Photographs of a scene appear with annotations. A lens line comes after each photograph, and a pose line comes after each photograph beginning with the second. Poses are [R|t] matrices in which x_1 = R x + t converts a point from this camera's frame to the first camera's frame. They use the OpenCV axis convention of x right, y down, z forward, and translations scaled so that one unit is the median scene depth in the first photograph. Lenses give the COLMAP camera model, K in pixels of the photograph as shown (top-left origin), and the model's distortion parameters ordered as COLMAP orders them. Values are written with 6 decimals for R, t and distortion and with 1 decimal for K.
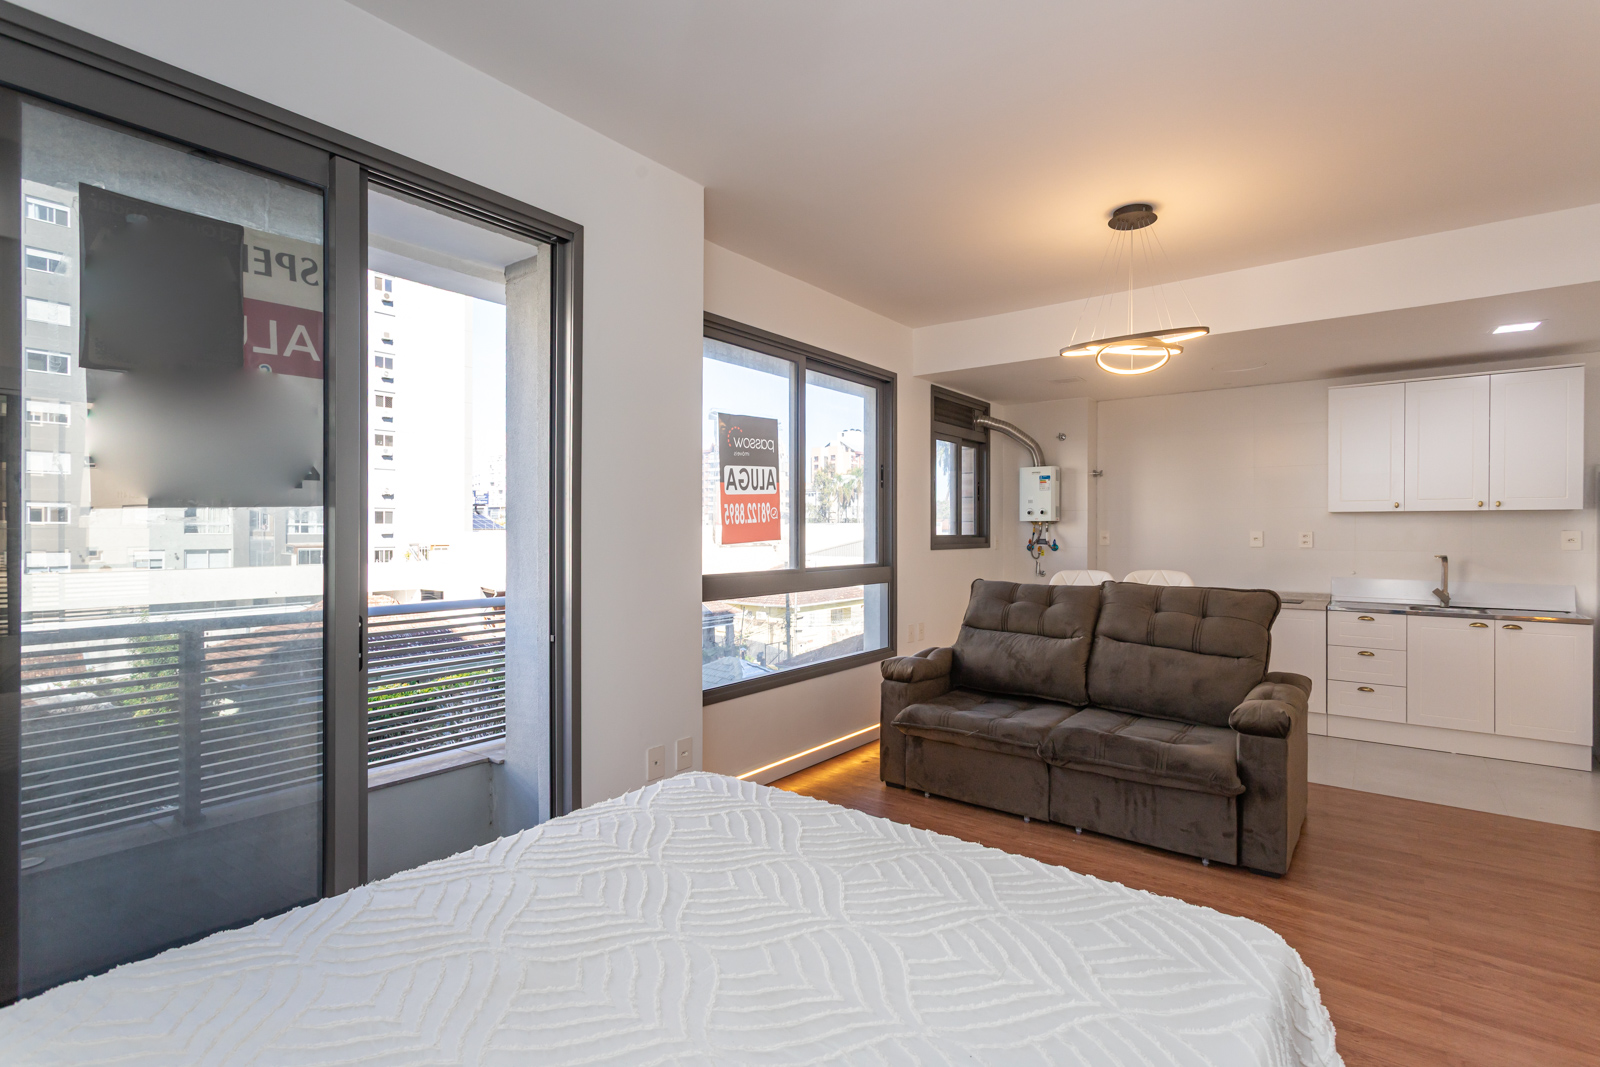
lens RADIAL K [[754.9, 0, 807.0], [0, 754.9, 533.8], [0, 0, 1]] dist [-0.003395, 0.003921]
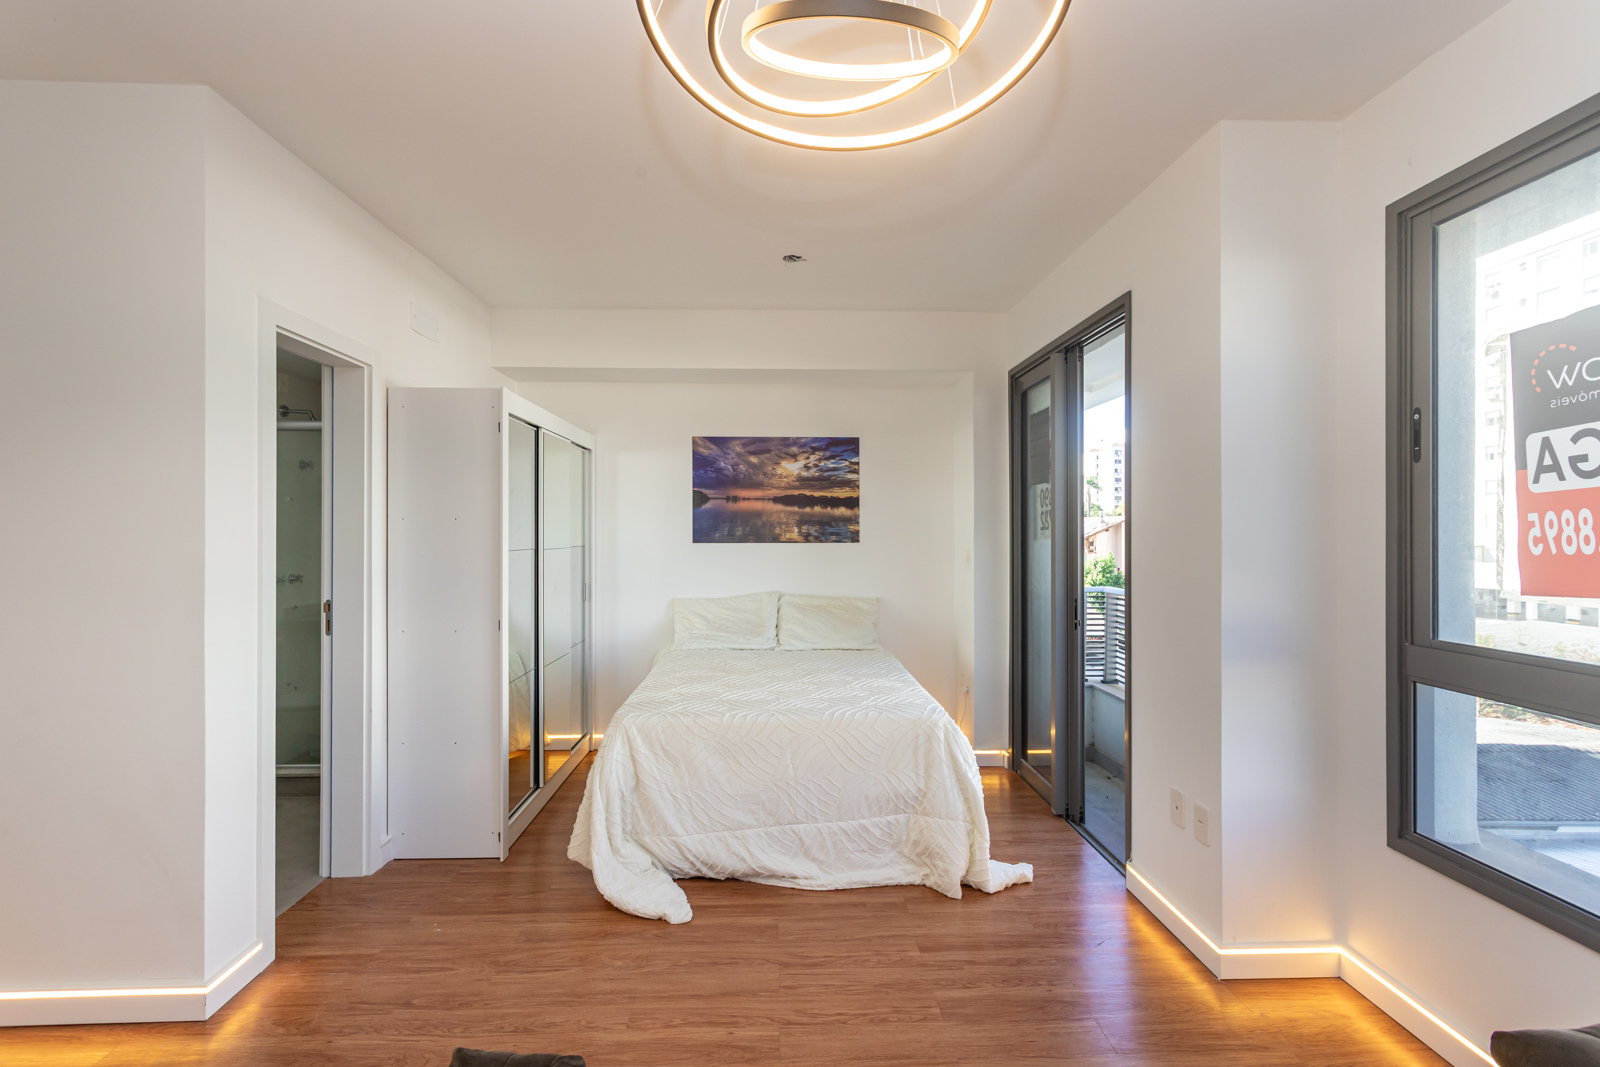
lens RADIAL K [[754.9, 0, 789.8], [0, 754.9, 534.5], [0, 0, 1]] dist [-0.003395, 0.003921]
pose [[-0.778494, 0.000672, -0.627652, 0.552846], [-0.002146, 0.999991, 0.003732, -0.025691], [0.627648, 0.004252, -0.778485, 1.047599]]
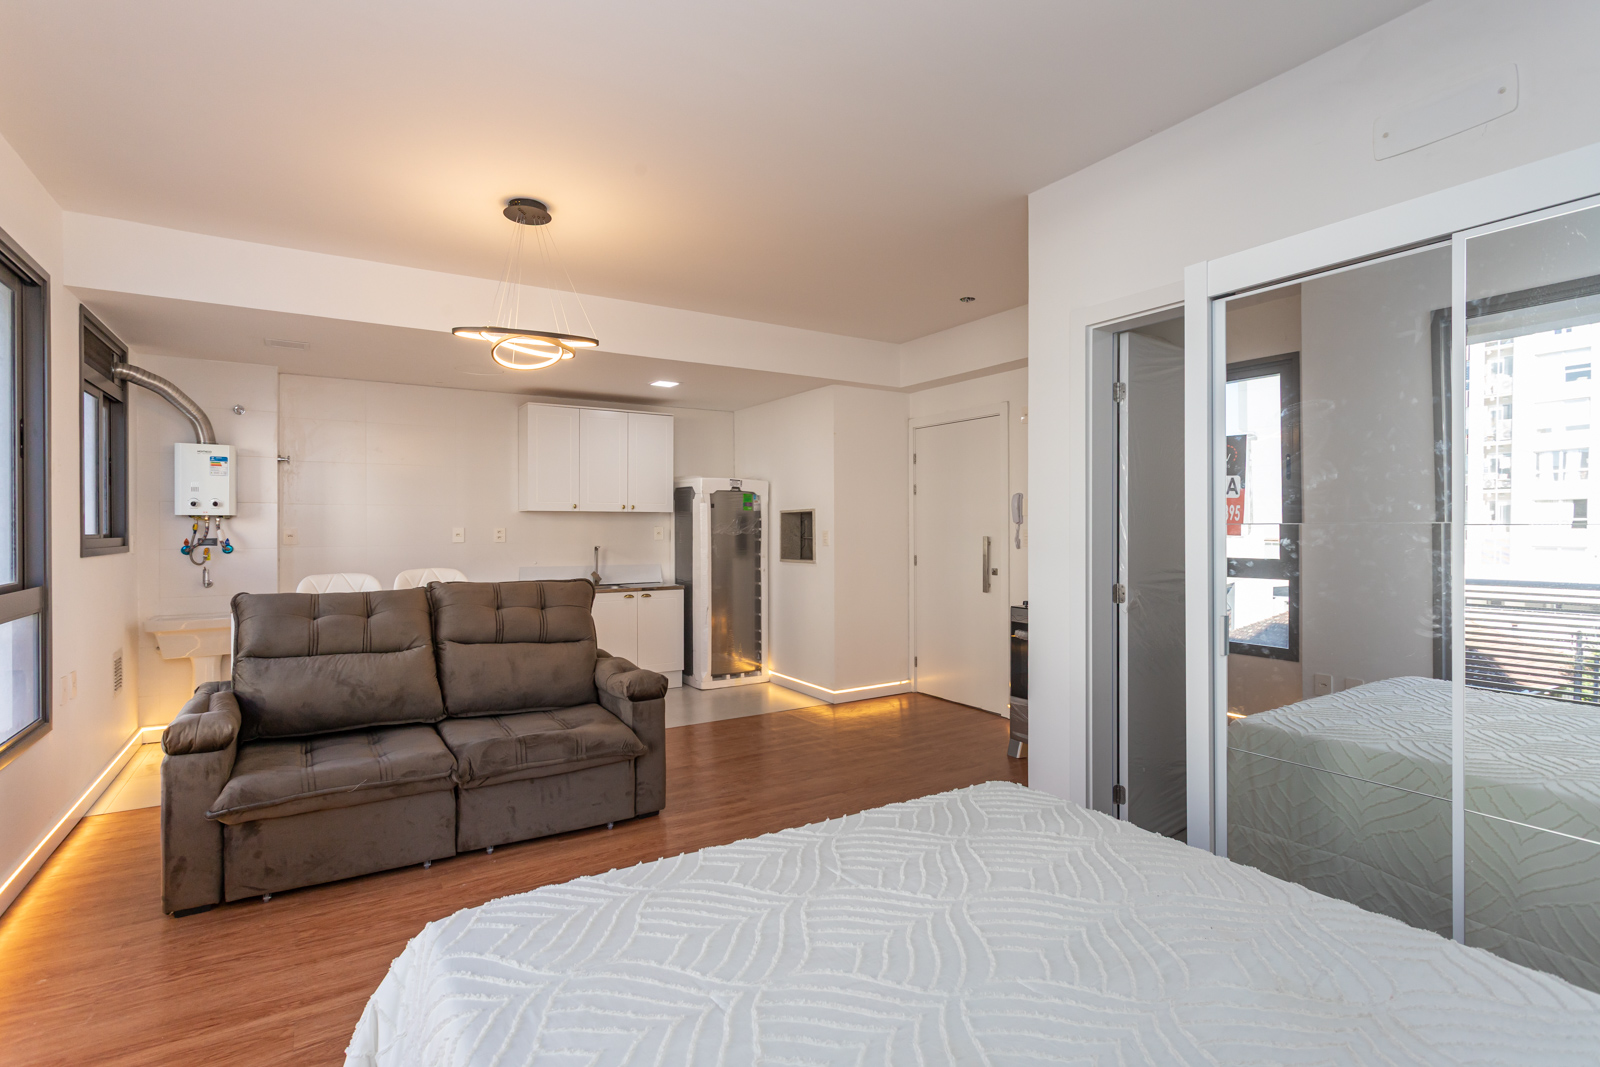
lens RADIAL K [[754.9, 0, 807.1], [0, 754.9, 528.9], [0, 0, 1]] dist [-0.003395, 0.003921]
pose [[0.355200, -0.004018, 0.934782, -0.308034], [0.005266, 0.999983, 0.002297, -0.002246], [-0.934775, 0.004107, 0.355216, 0.251953]]
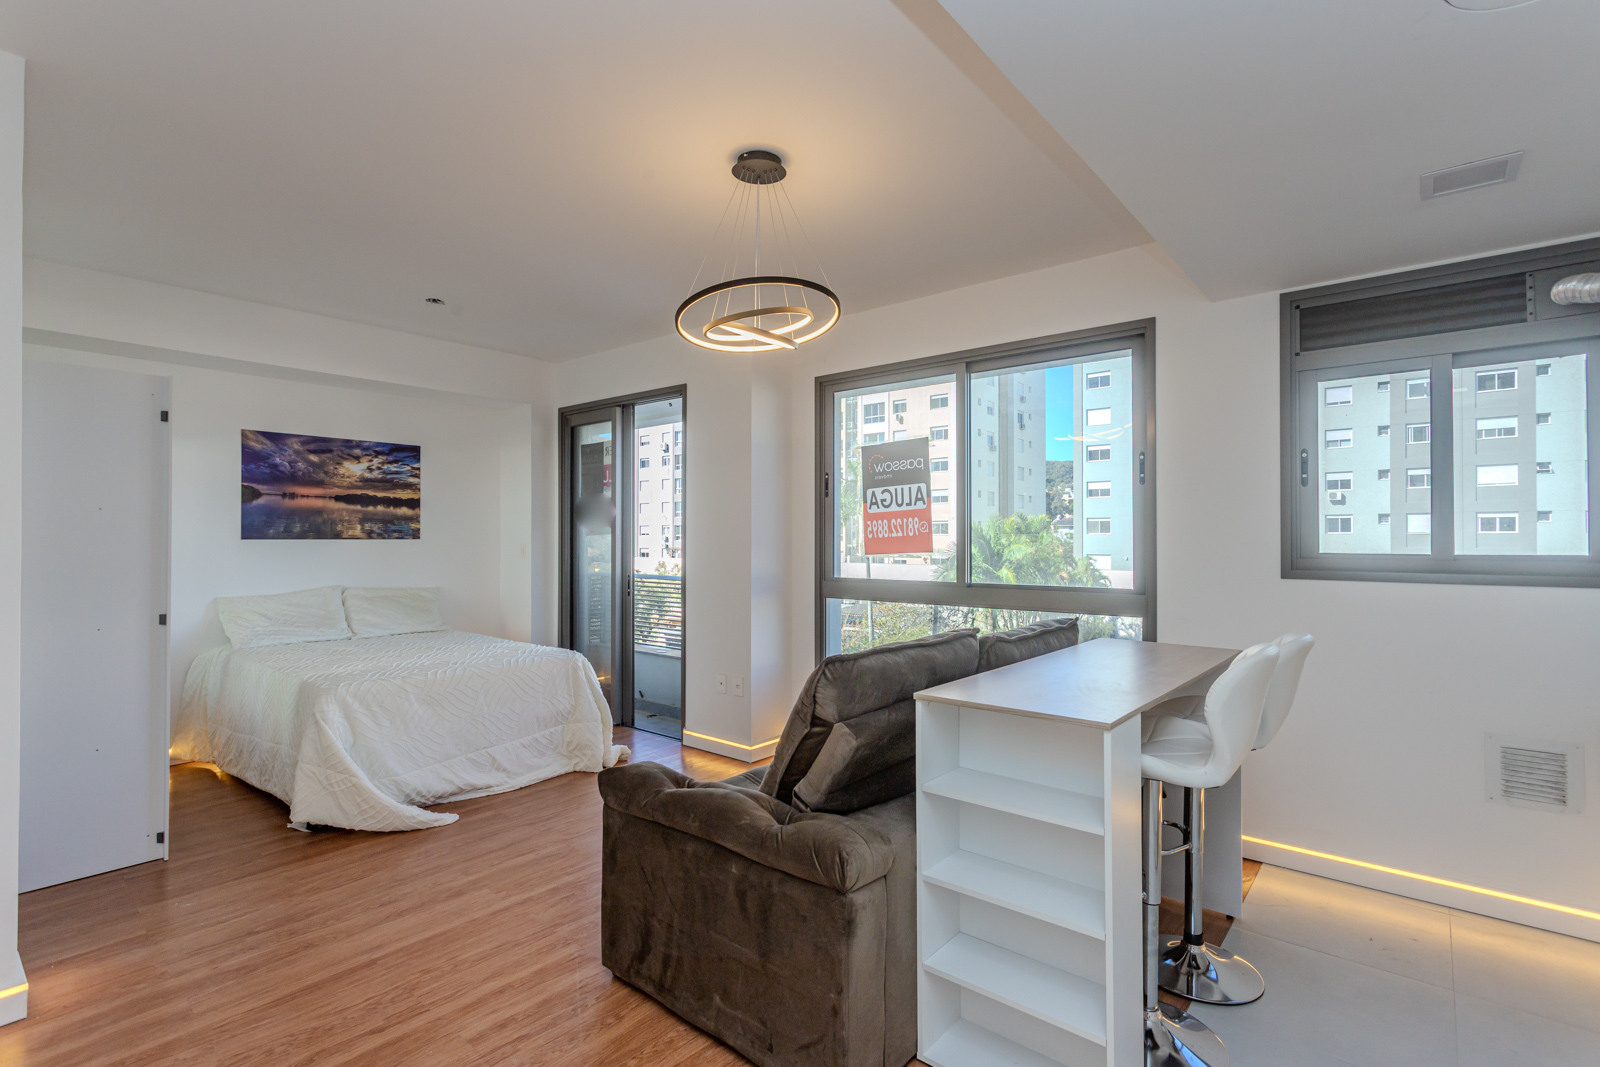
lens RADIAL K [[754.9, 0, 804.0], [0, 754.9, 532.3], [0, 0, 1]] dist [-0.003395, 0.003921]
pose [[-0.047130, -0.009465, -0.998844, 1.067480], [-0.003815, 0.999950, -0.009295, -0.009728], [0.998881, 0.003373, -0.047163, 0.926176]]
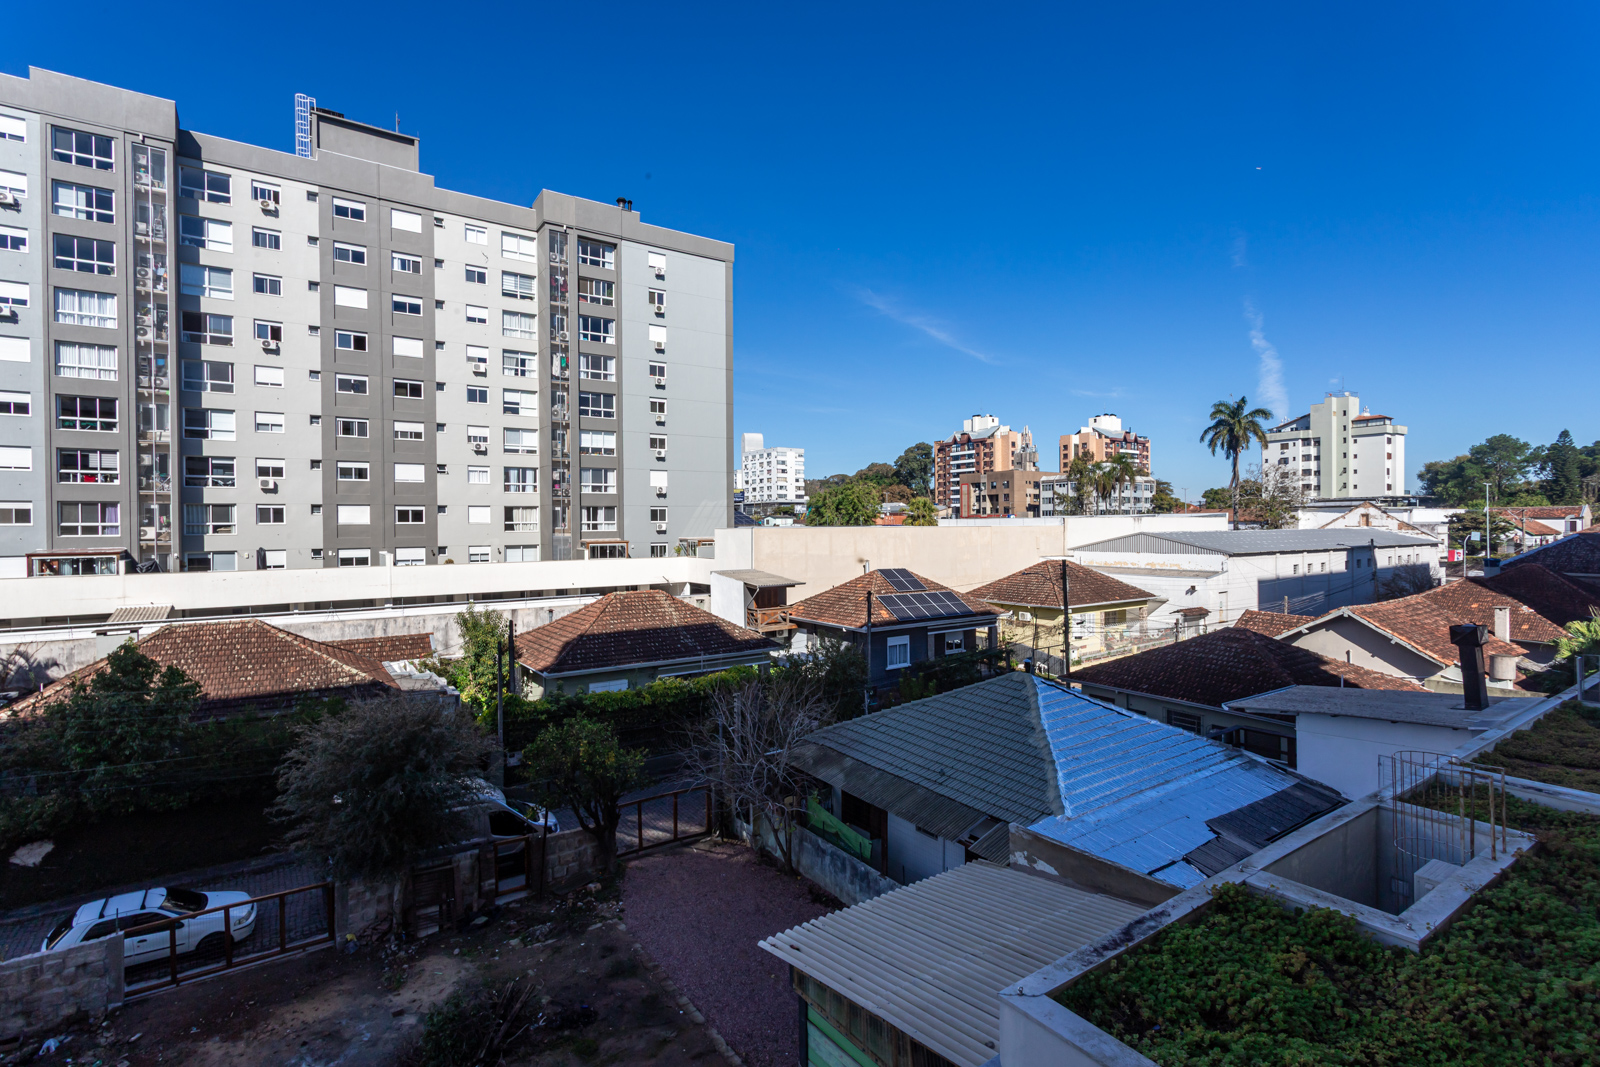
lens RADIAL K [[754.9, 0, 805.9], [0, 754.9, 532.5], [0, 0, 1]] dist [-0.003395, 0.003921]
pose [[0.950492, -0.005852, -0.310694, -0.444721], [0.007795, 0.999957, 0.005010, -0.012284], [0.310652, -0.007184, 0.950497, 0.700757]]
